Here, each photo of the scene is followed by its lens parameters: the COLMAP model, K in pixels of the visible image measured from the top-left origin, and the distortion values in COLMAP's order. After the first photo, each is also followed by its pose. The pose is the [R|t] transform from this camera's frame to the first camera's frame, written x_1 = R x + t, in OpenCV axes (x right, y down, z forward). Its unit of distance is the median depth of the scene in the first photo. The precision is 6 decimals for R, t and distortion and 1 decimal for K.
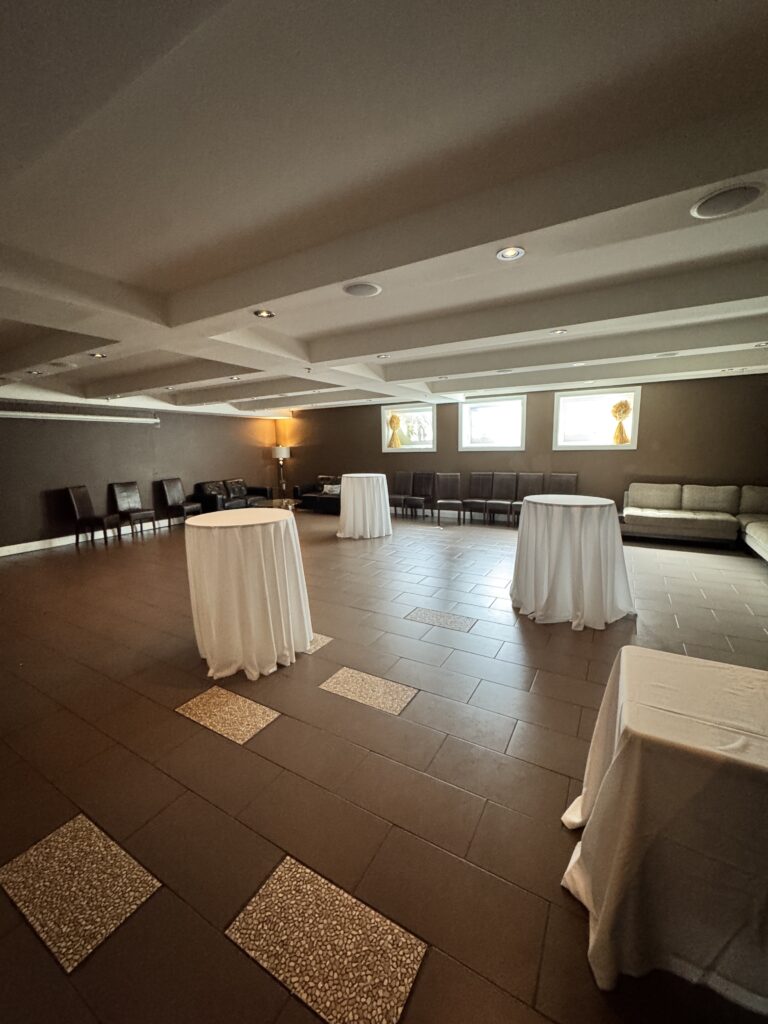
lens RADIAL K [[407.7, 0, 377.8], [0, 407.7, 511.7], [0, 0, 1]] dist [-0.009218, 0.000188]
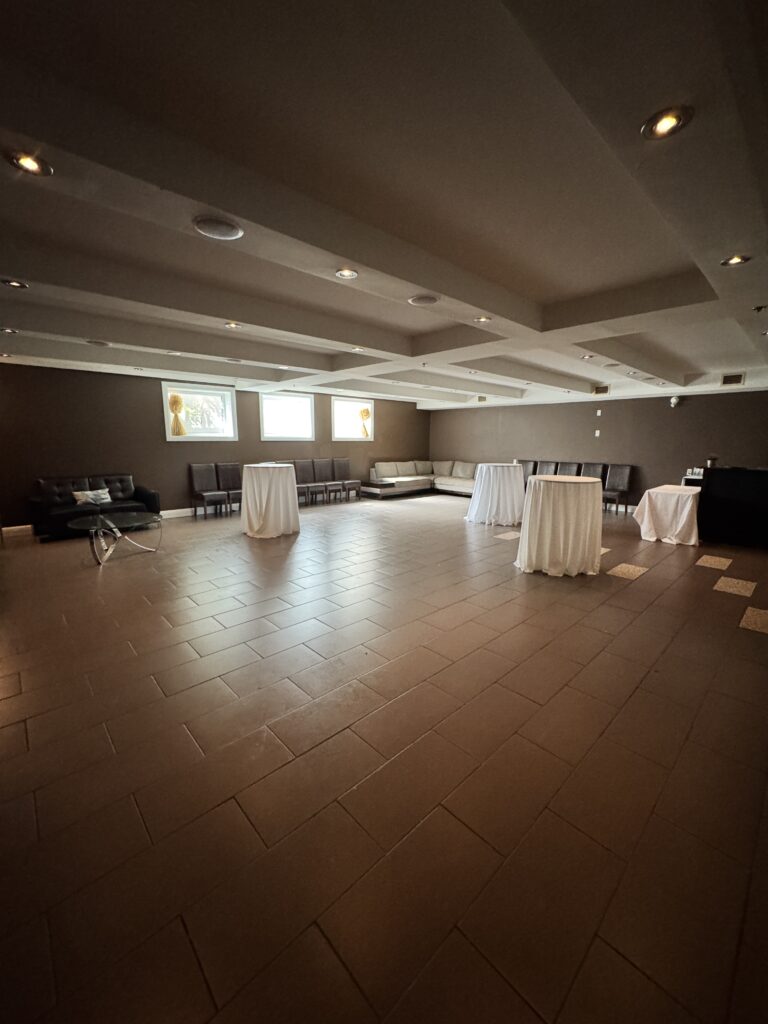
lens RADIAL K [[407.7, 0, 384.2], [0, 407.7, 514.7], [0, 0, 1]] dist [-0.009218, 0.000188]
pose [[0.283361, -0.157019, 0.946072, -0.747429], [0.137142, 0.983001, 0.122072, -0.053475], [-0.949157, 0.095156, 0.300078, 0.453631]]
